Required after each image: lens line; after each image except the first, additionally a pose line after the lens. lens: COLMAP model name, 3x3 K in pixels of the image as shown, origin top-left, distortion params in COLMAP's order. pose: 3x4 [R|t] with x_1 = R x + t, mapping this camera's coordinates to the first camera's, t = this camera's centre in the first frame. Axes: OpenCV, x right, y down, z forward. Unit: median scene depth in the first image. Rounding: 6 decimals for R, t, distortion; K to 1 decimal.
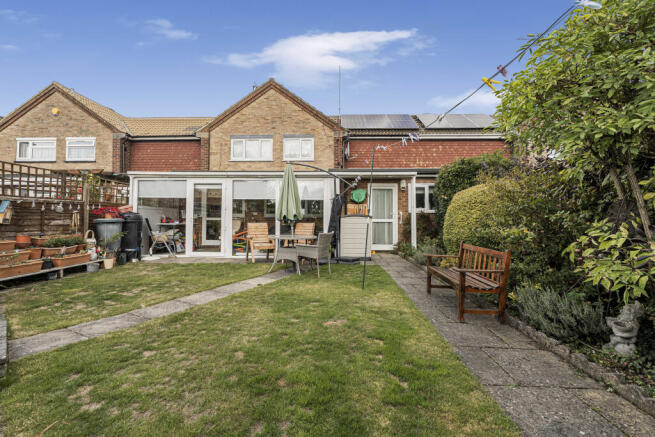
lens RADIAL K [[297.2, 0, 326.8], [0, 297.2, 220.4], [0, 0, 1]] dist [0.001336, 0.000082]
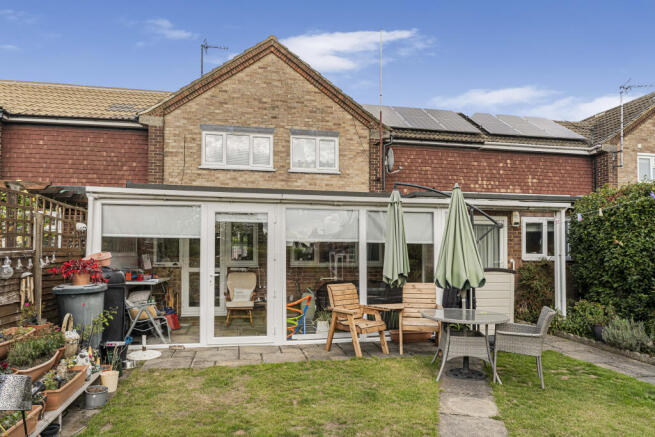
lens RADIAL K [[420.8, 0, 327.5], [0, 420.8, 255.7], [0, 0, 1]] dist [-0.001982, -0.001986]
pose [[0.974523, -0.000901, 0.224284, -0.270017], [-0.001032, 0.999963, 0.008497, -0.032715], [-0.224284, -0.008512, 0.974487, 0.127061]]
